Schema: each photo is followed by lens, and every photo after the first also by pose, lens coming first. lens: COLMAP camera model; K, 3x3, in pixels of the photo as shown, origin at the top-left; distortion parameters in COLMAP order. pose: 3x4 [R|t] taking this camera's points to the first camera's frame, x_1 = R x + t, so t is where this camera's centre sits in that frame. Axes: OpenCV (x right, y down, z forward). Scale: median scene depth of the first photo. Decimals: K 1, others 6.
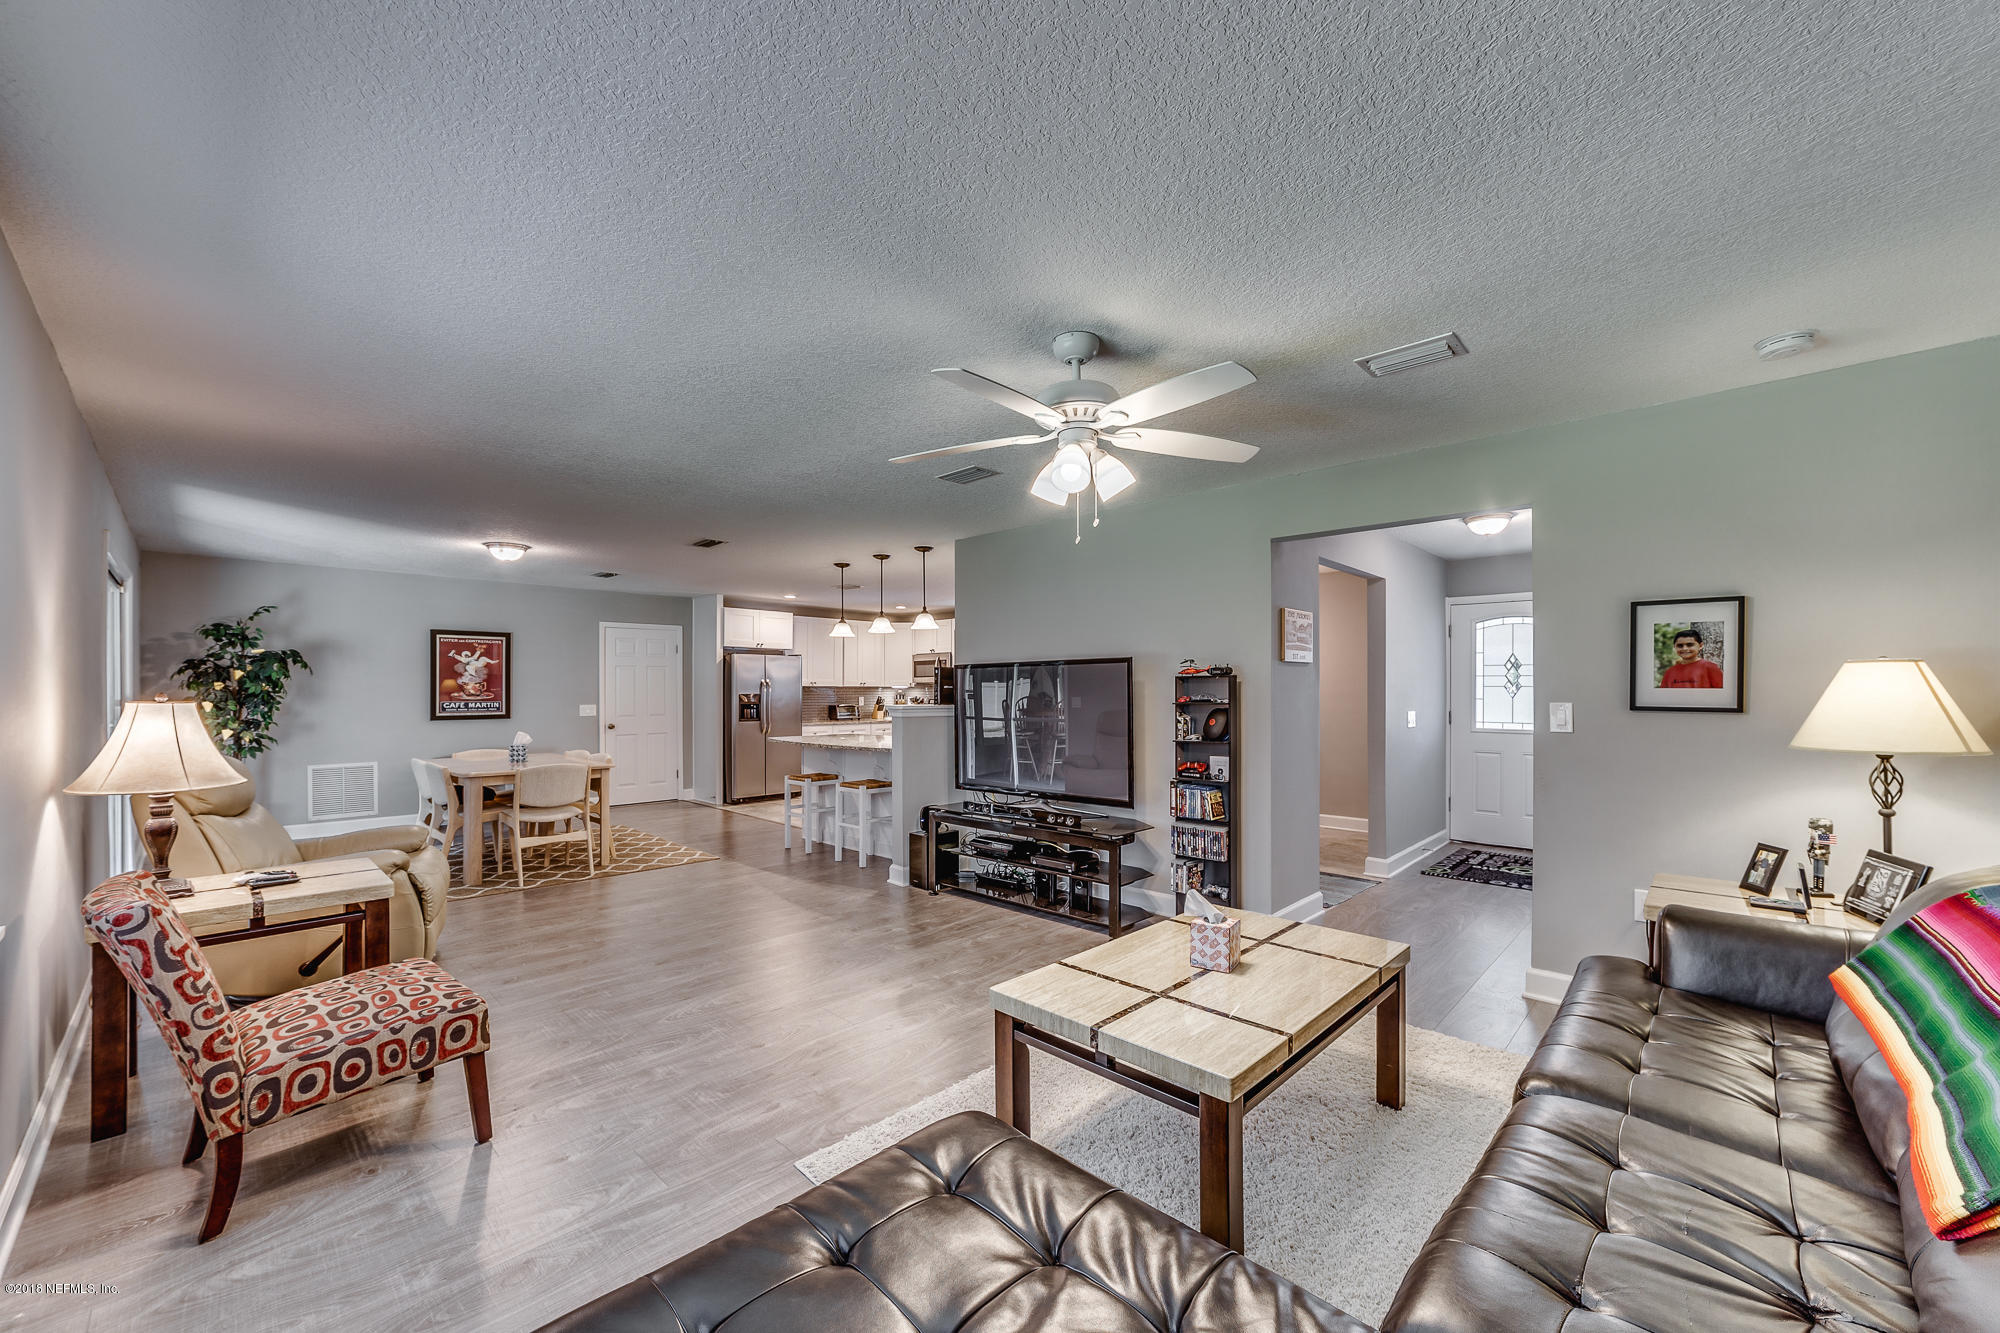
lens RADIAL K [[764.6, 0, 1003.8], [0, 764.6, 682.3], [0, 0, 1]] dist [-0.013667, 0.000109]
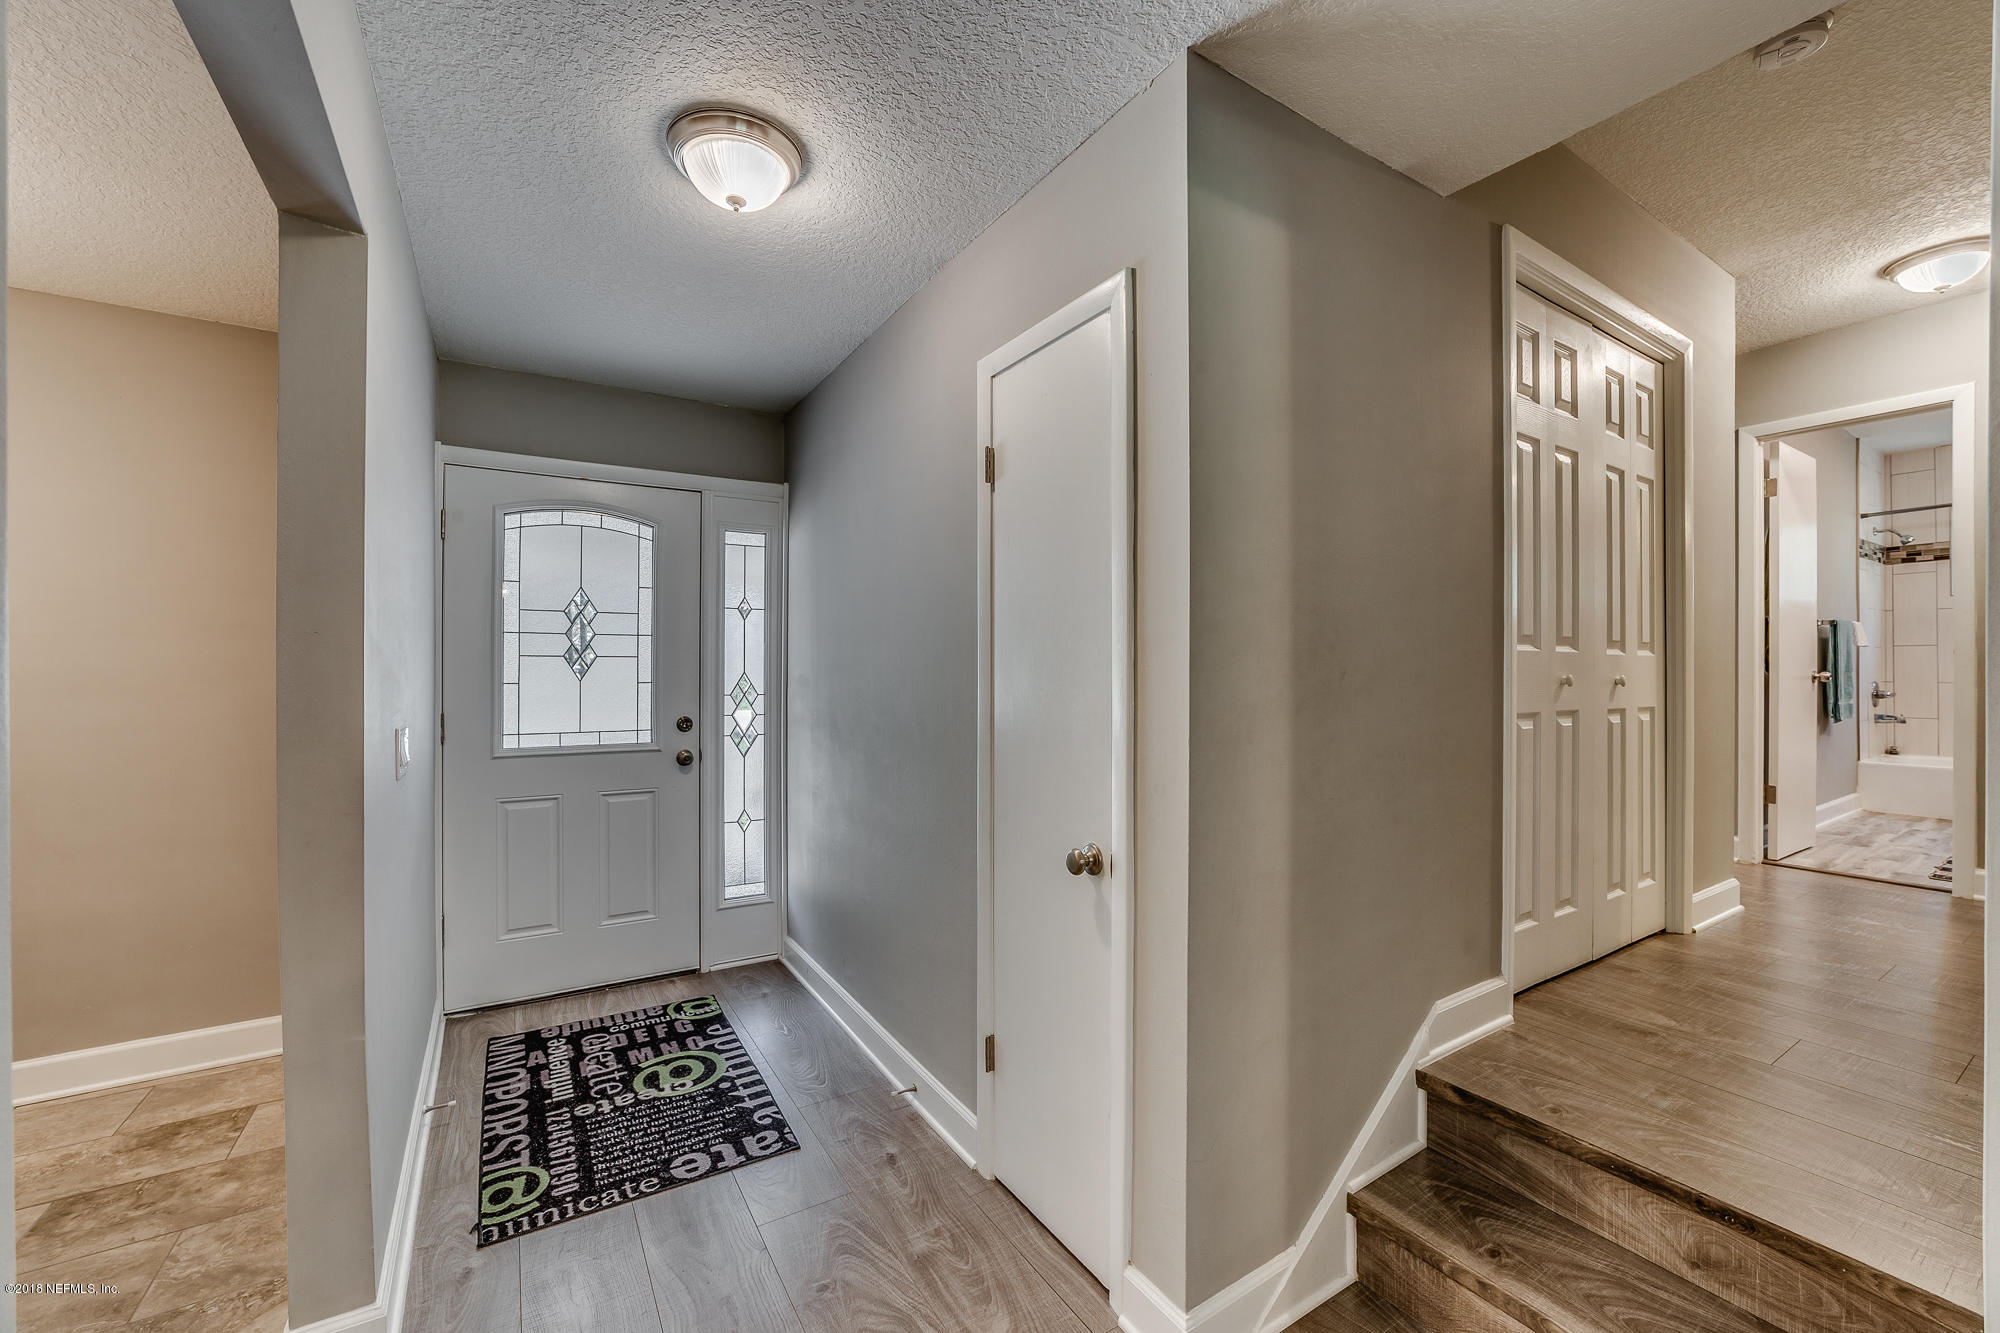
lens RADIAL K [[797.9, 0, 1002.2], [0, 797.9, 665.3], [0, 0, 1]] dist [-0.014615, 0.002800]
pose [[0.245459, 0.001699, 0.969406, 0.241053], [-0.007010, 0.999975, 0.000023, 0.008954], [-0.969382, -0.006801, 0.245465, 0.602274]]
